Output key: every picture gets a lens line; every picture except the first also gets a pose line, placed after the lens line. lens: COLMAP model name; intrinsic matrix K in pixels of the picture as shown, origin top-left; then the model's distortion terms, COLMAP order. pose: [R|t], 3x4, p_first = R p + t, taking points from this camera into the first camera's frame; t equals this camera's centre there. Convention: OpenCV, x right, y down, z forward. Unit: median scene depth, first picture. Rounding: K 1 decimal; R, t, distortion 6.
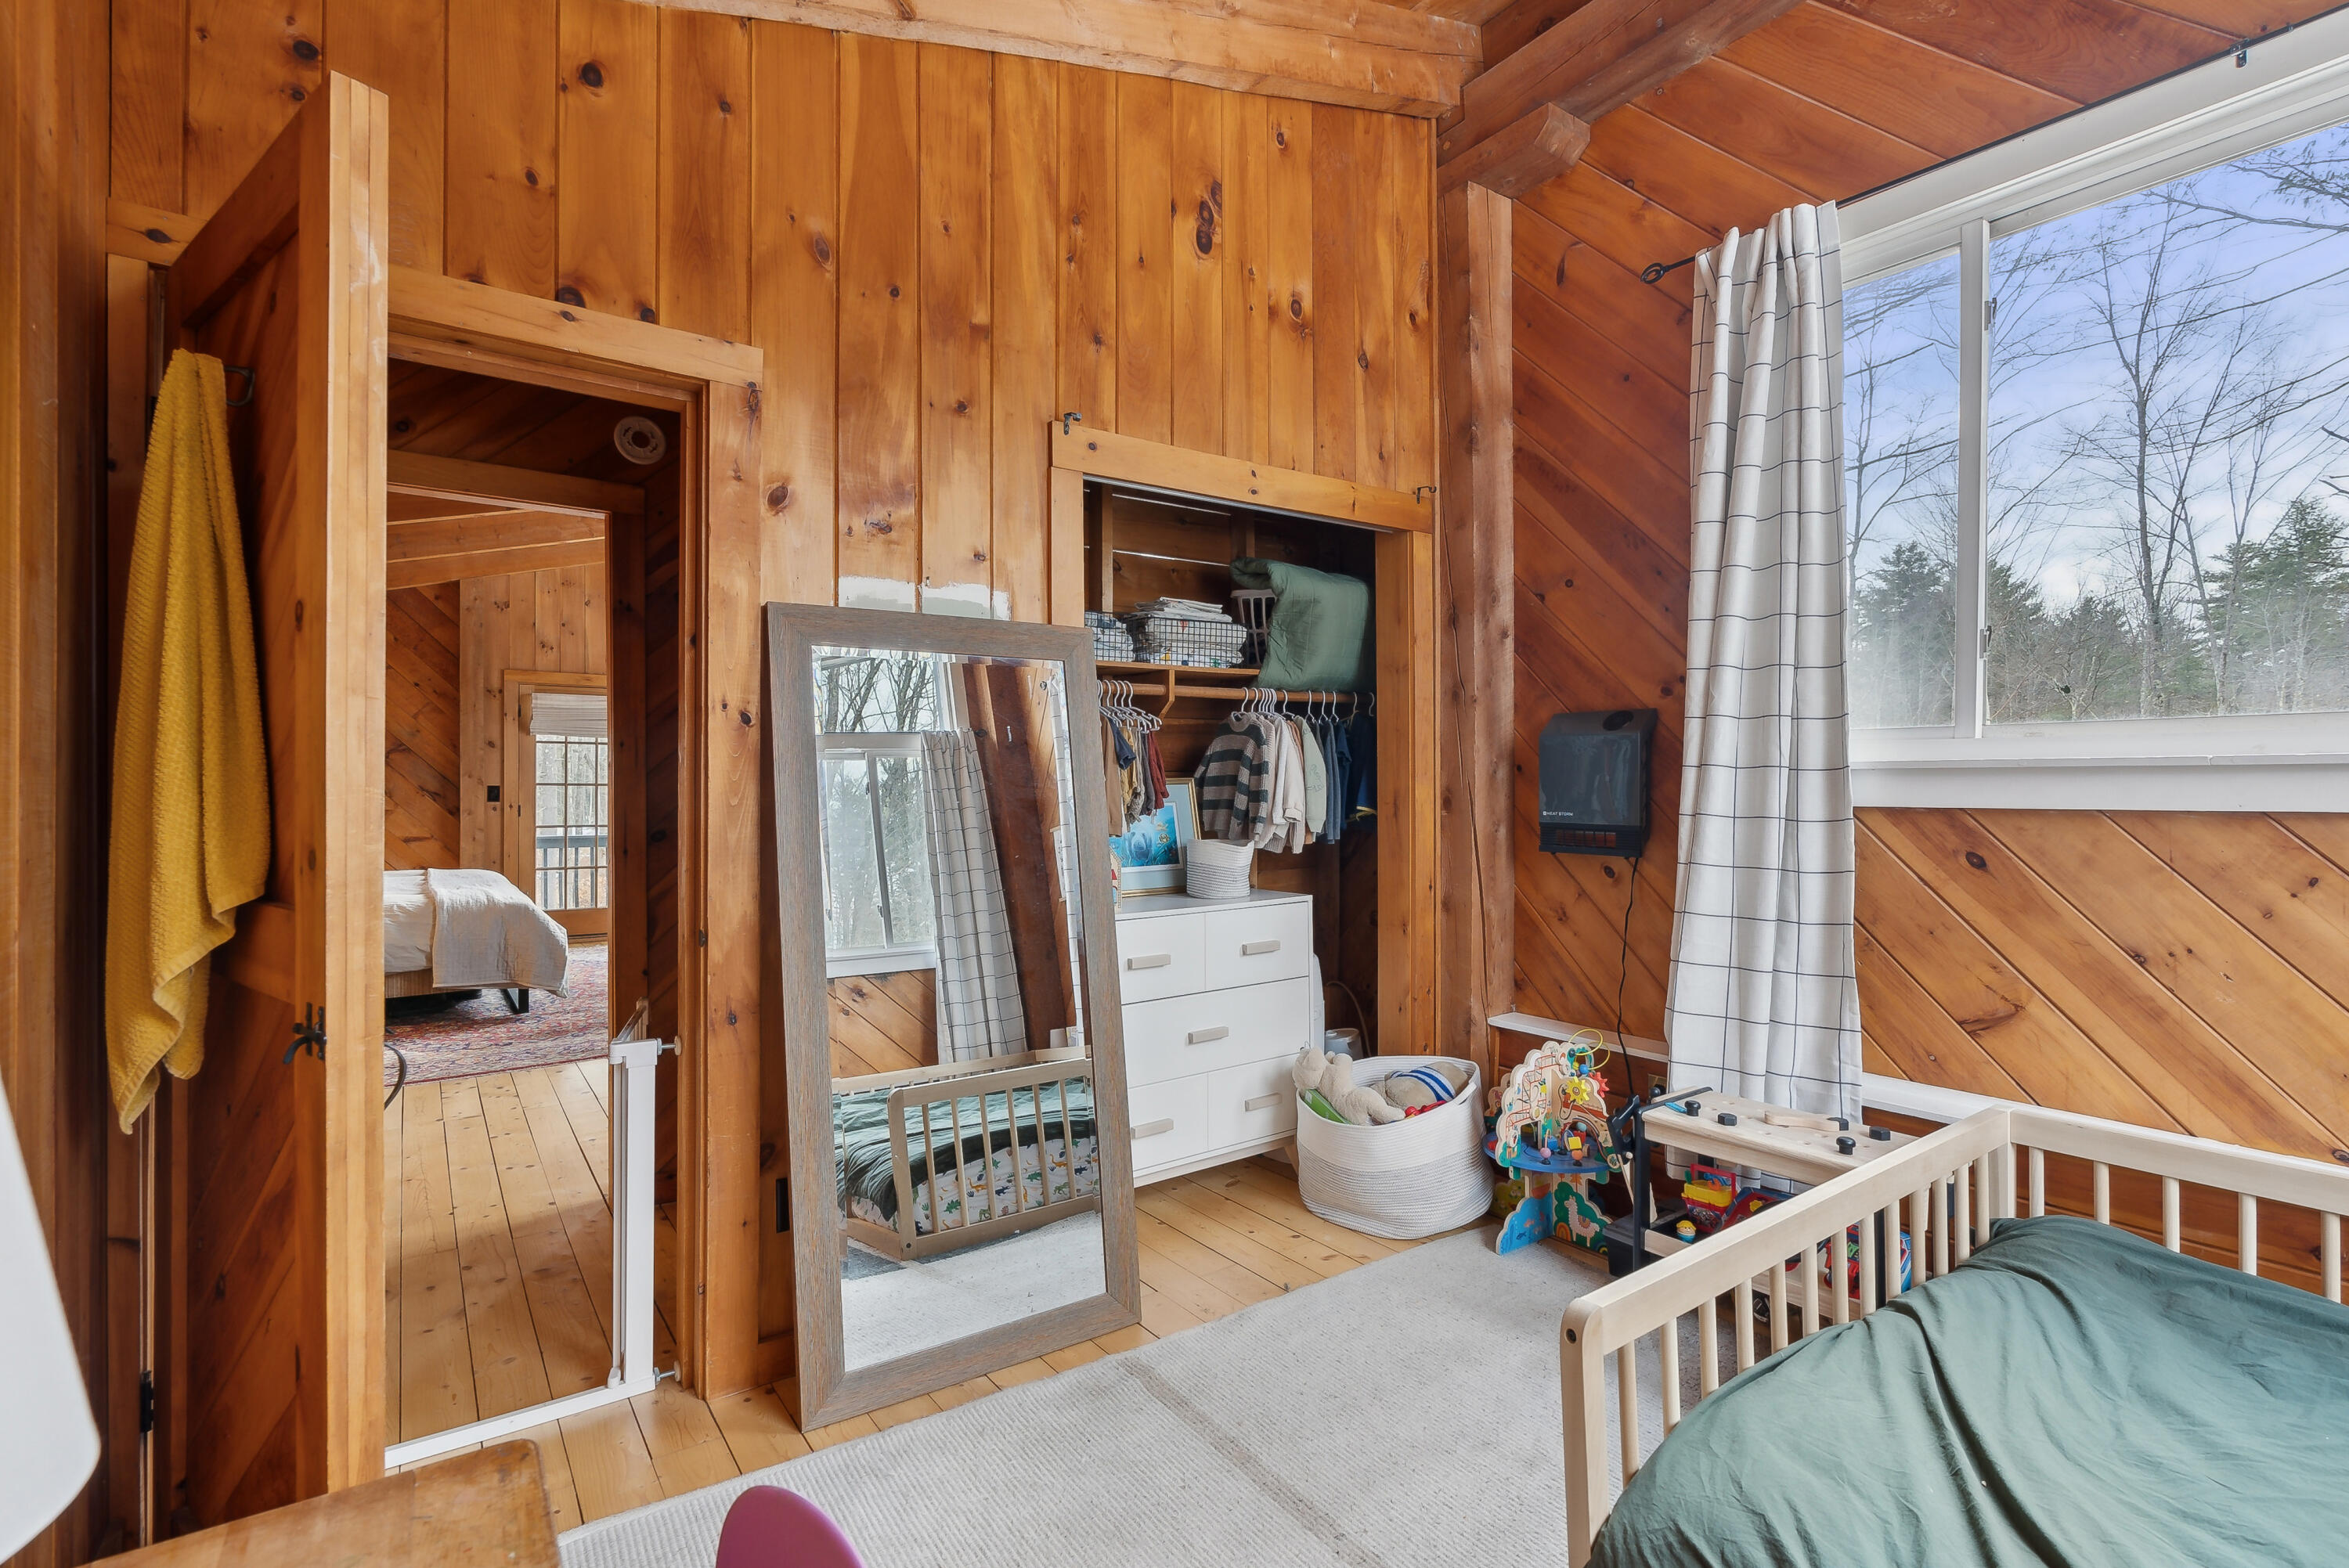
lens RADIAL K [[1074.9, 0, 1174.1], [0, 1074.9, 787.0], [0, 0, 1]] dist [-0.013481, 0.005437]
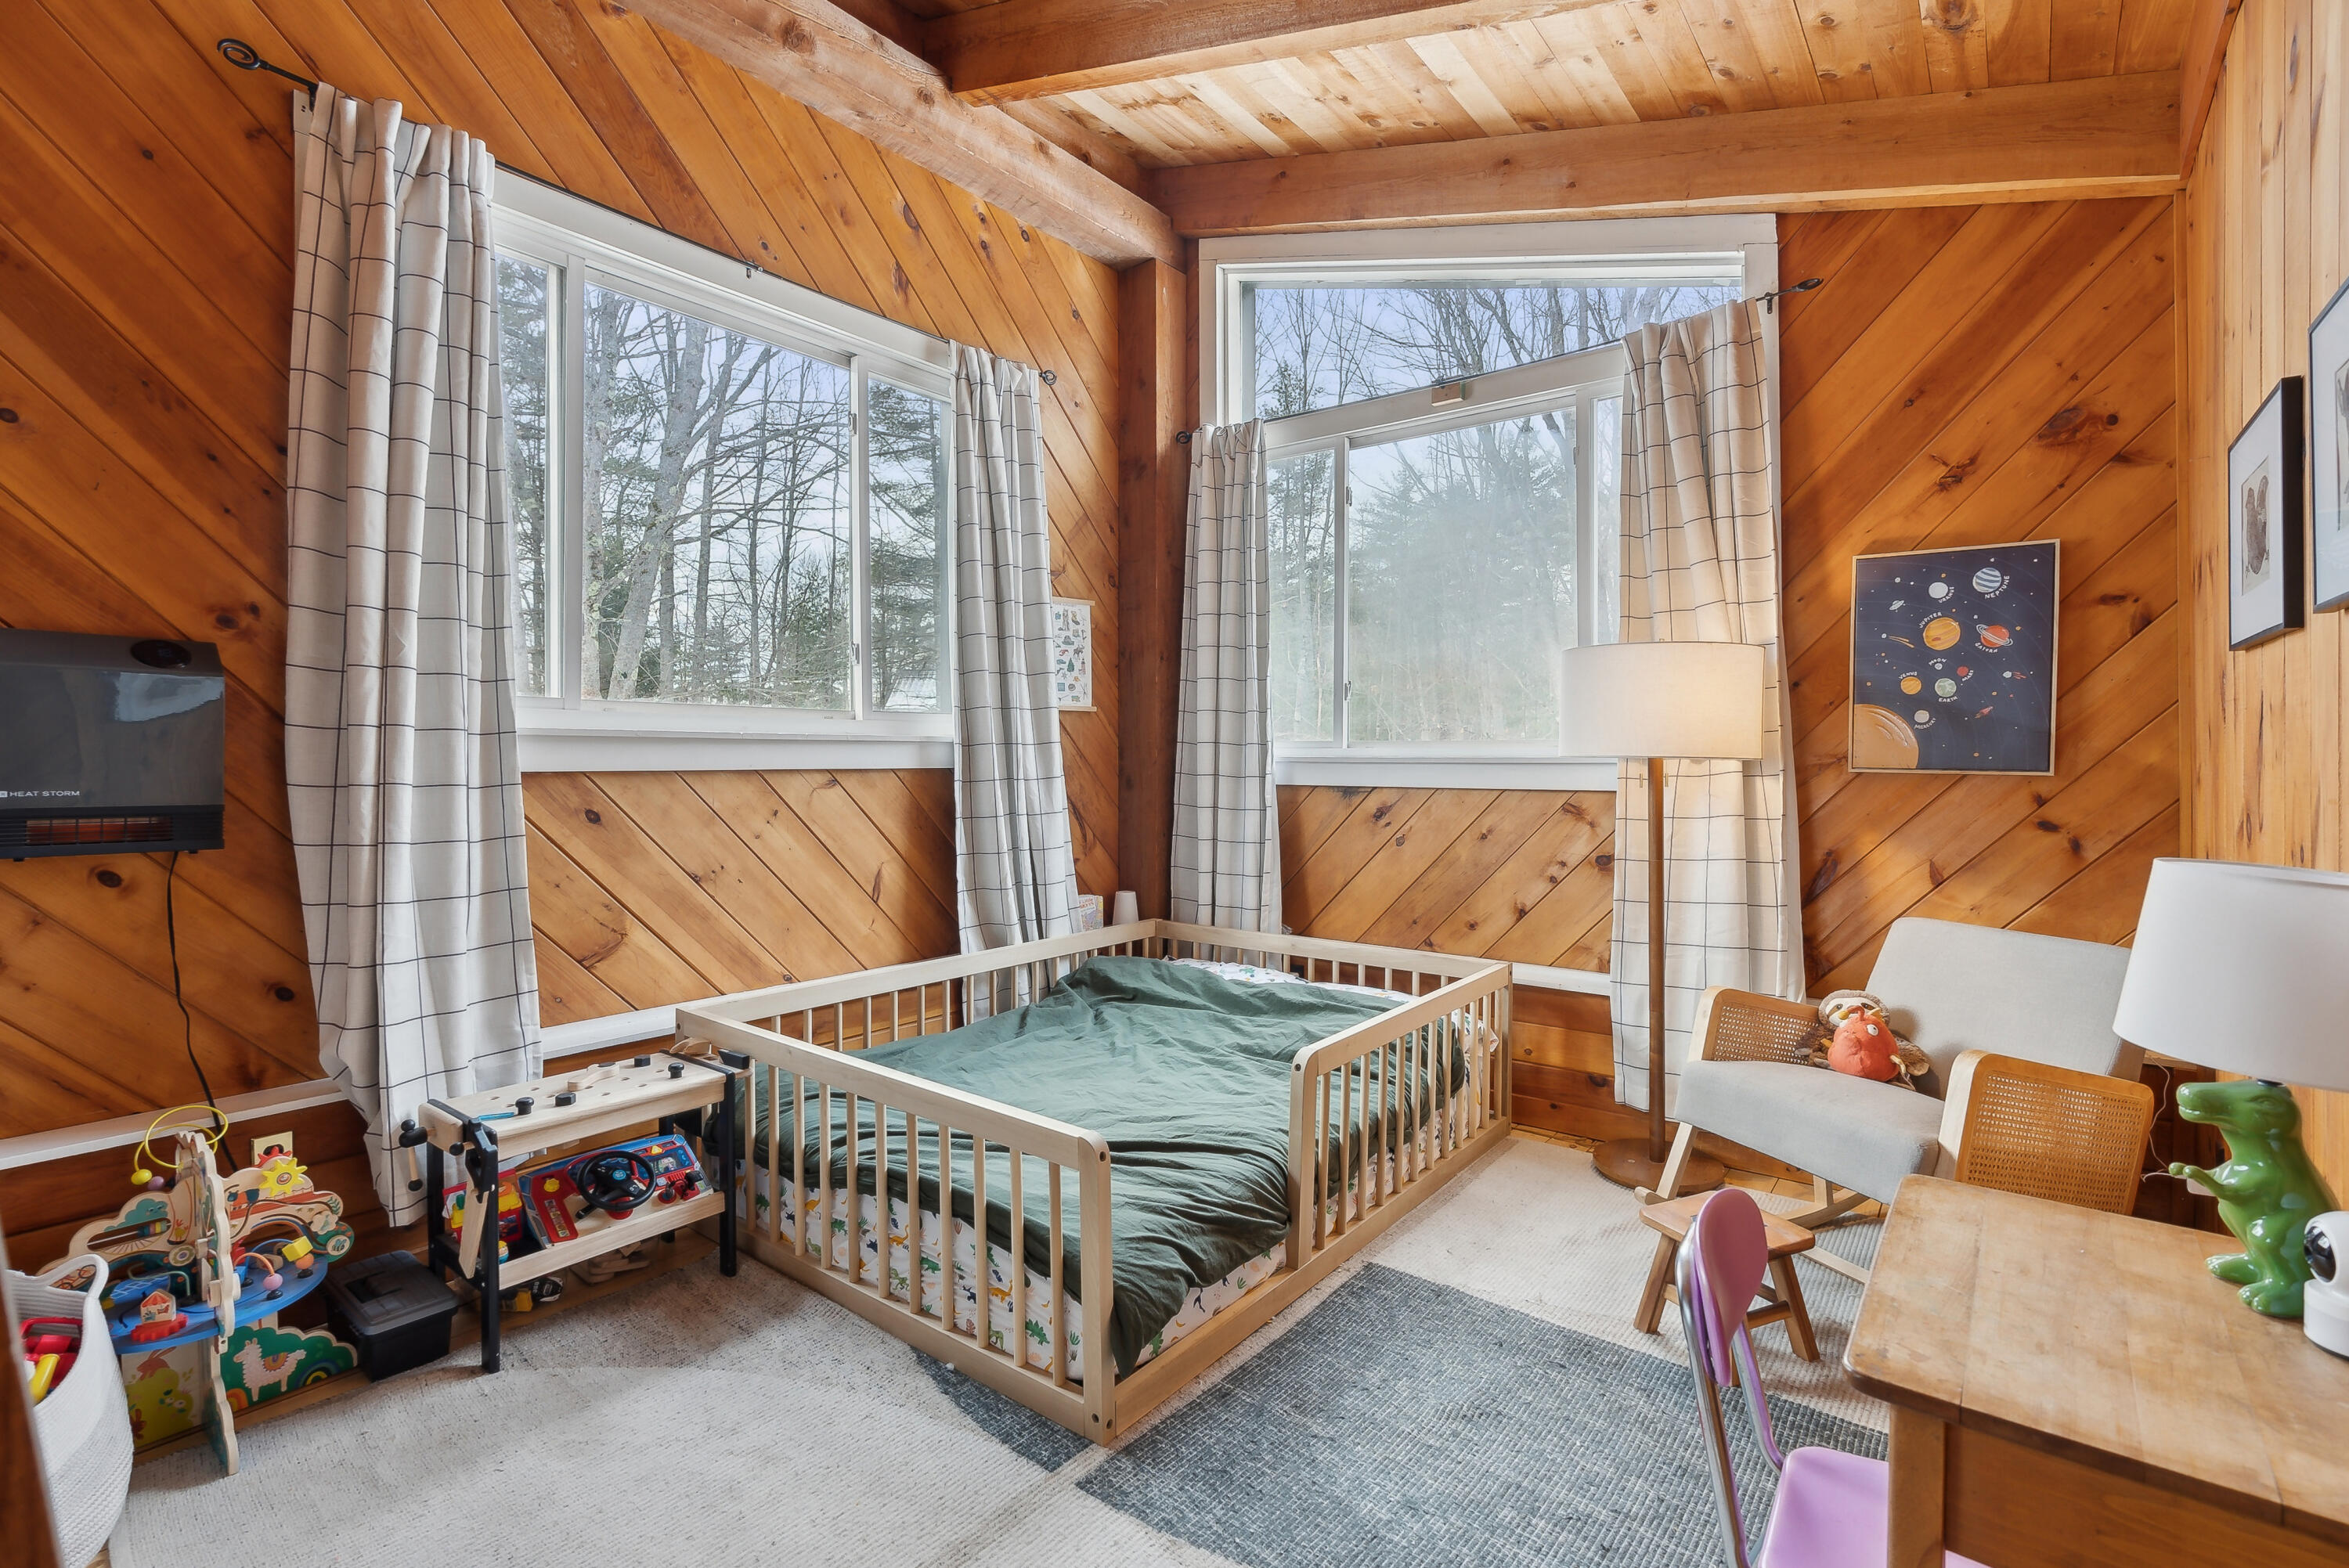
lens RADIAL K [[1074.9, 0, 1189.1], [0, 1074.9, 747.0], [0, 0, 1]] dist [-0.013481, 0.005437]
pose [[-0.288619, 0.007946, 0.957411, -0.534836], [-0.003575, 0.999950, -0.009377, 0.001995], [-0.957437, -0.006129, -0.288576, 0.708459]]
